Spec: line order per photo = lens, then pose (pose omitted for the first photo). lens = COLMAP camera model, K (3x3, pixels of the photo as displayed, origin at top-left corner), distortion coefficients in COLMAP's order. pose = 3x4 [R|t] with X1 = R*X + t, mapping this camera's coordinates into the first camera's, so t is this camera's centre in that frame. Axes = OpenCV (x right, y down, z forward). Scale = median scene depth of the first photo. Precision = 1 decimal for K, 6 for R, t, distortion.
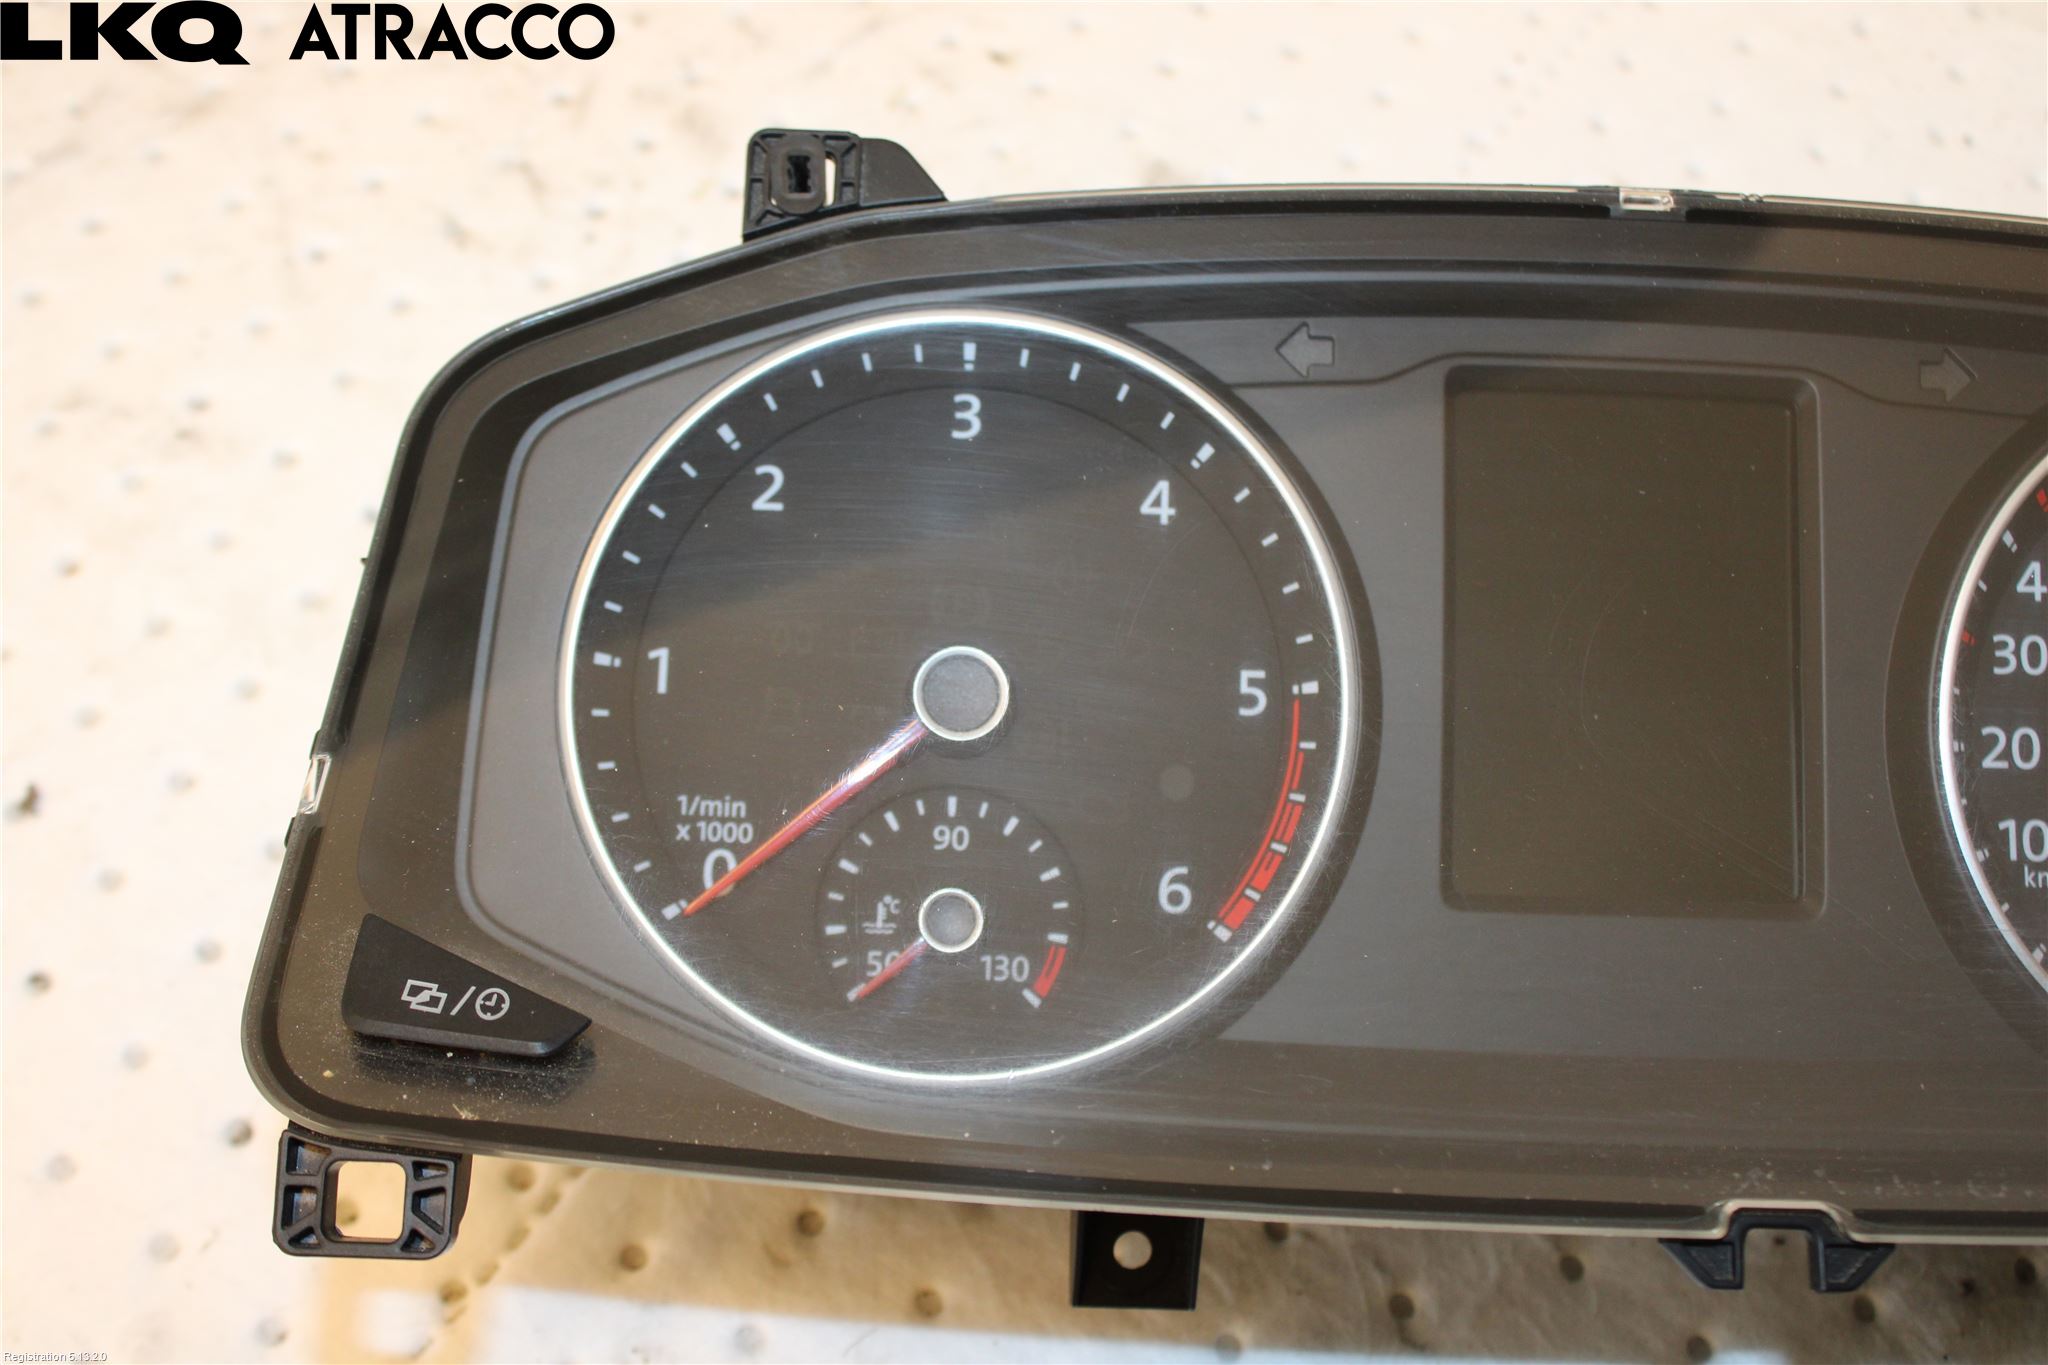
lens RADIAL K [[2800.8, 0, 1027.4], [0, 2800.8, 676.6], [0, 0, 1]] dist [-0.062328, 0.000000]
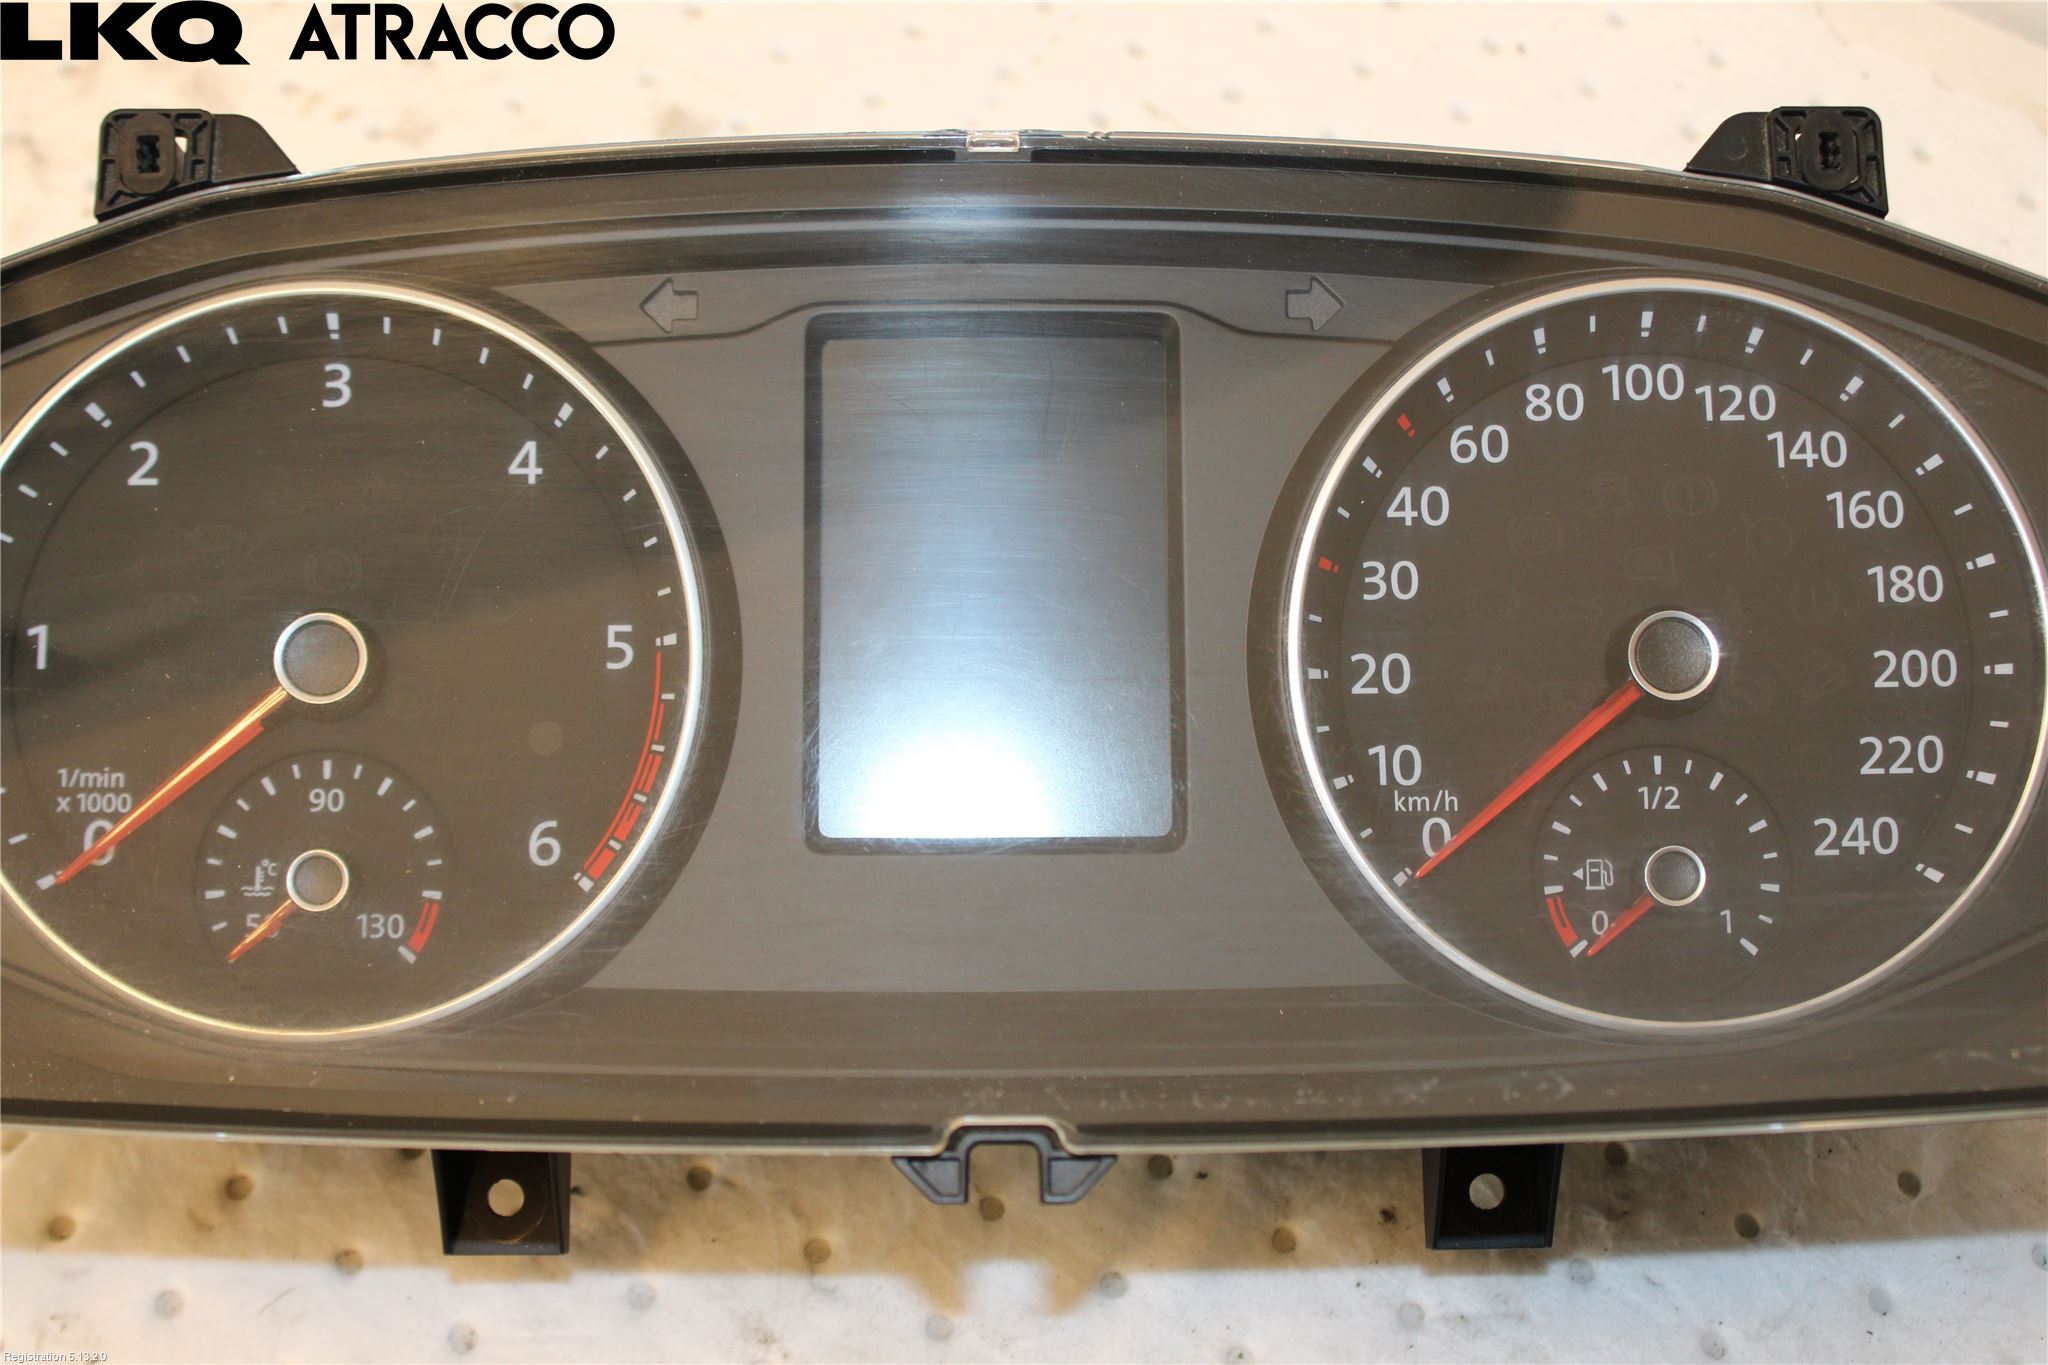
lens RADIAL K [[3144.7, 0, 1021.9], [0, 3144.7, 682.0], [0, 0, 1]] dist [-0.027460, 0.000000]
pose [[0.999135, -0.037349, -0.018291, 0.246783], [0.037569, 0.999224, 0.011821, 0.010556], [0.017835, -0.012498, 0.999763, -0.136062]]
